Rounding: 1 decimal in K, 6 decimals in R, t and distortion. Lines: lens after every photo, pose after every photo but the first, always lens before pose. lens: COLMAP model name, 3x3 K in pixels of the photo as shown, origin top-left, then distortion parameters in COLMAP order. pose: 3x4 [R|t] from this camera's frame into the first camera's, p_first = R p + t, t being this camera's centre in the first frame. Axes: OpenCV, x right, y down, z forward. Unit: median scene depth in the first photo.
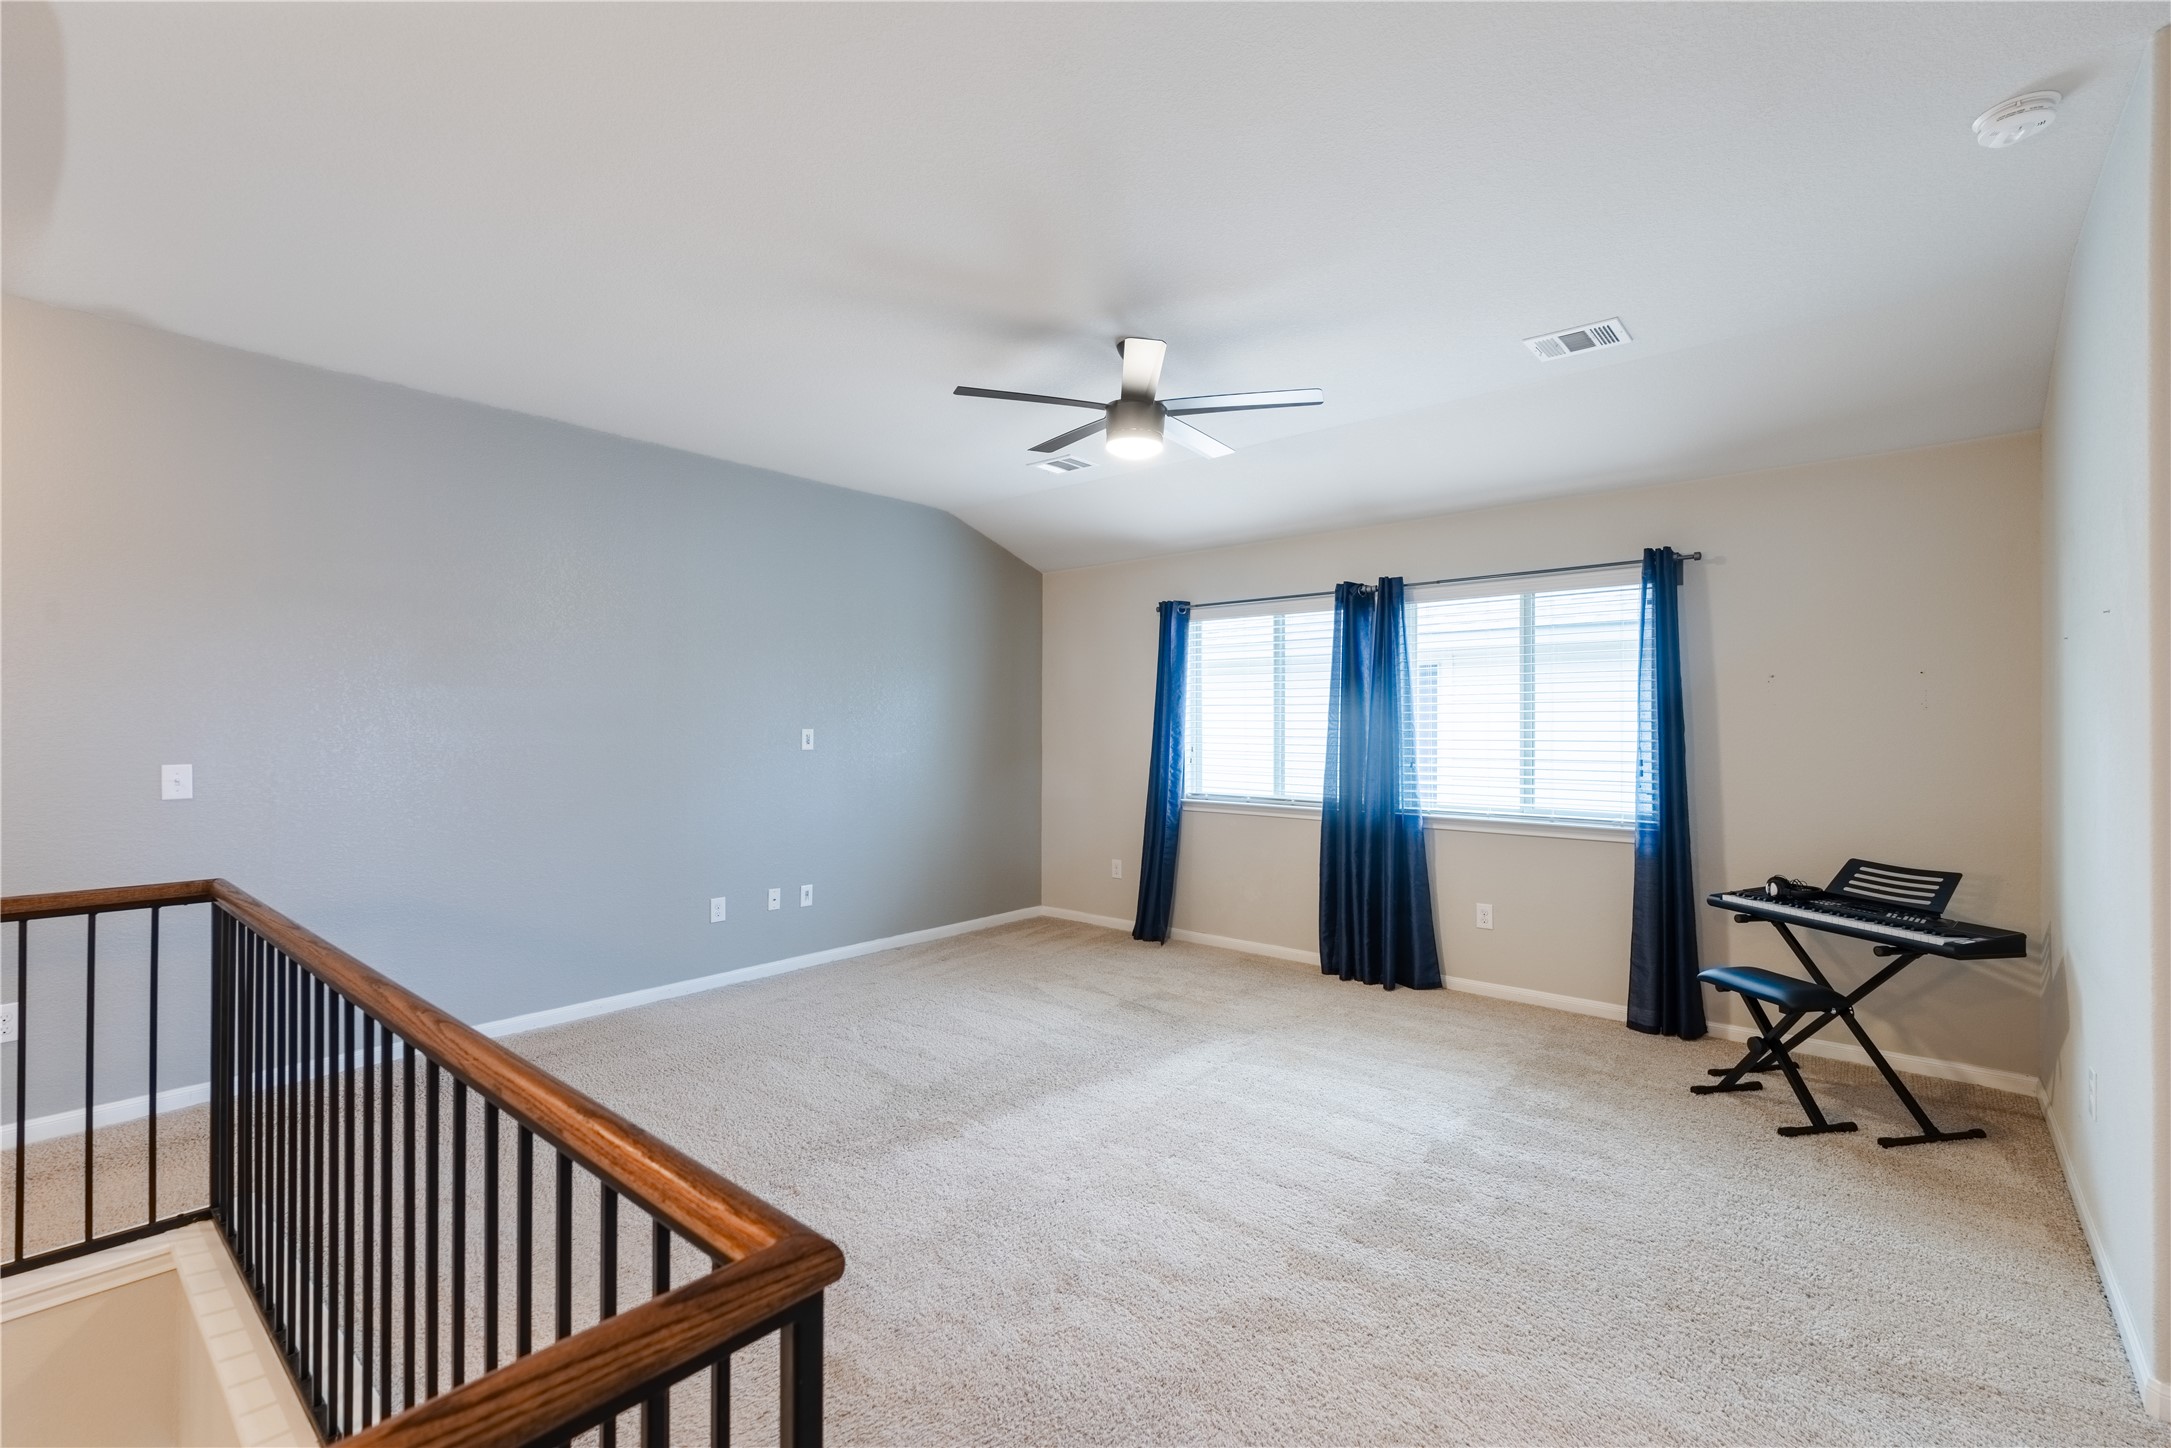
lens RADIAL K [[975.5, 0, 1087.5], [0, 975.5, 729.4], [0, 0, 1]] dist [0.131639, -0.000021]
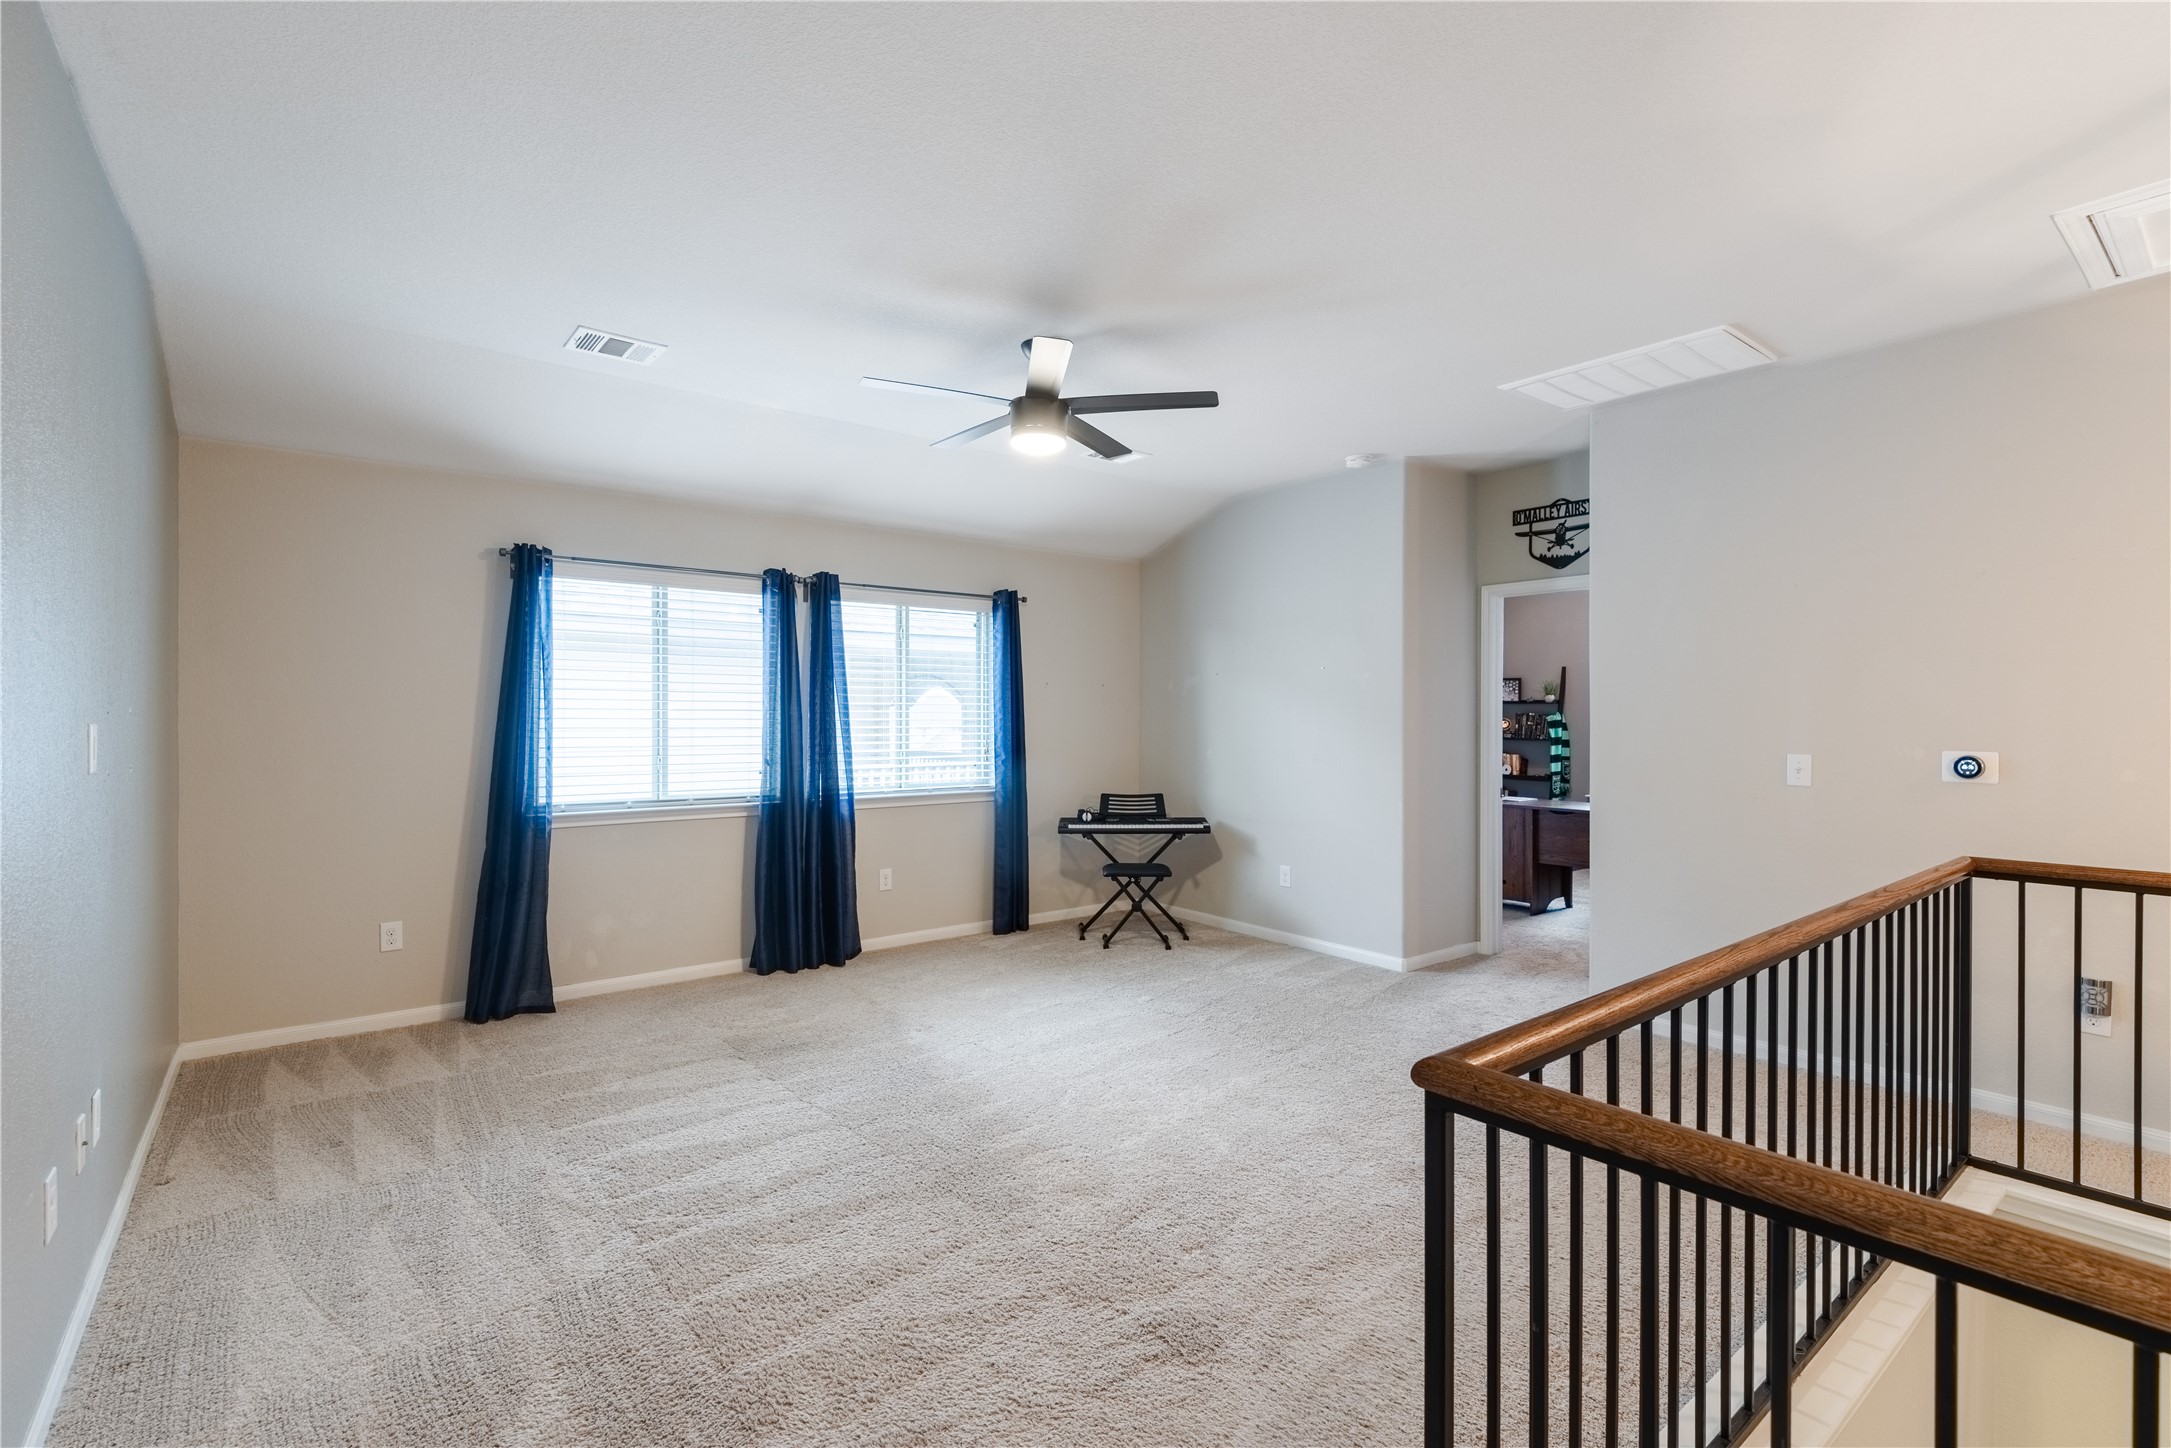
lens RADIAL K [[990.3, 0, 1084.7], [0, 990.3, 717.6], [0, 0, 1]] dist [-0.001252, -0.000113]
pose [[0.201999, -0.002929, 0.979381, -0.636228], [0.002473, 0.999994, 0.002481, -0.003336], [-0.979383, 0.001921, 0.202005, 0.506344]]
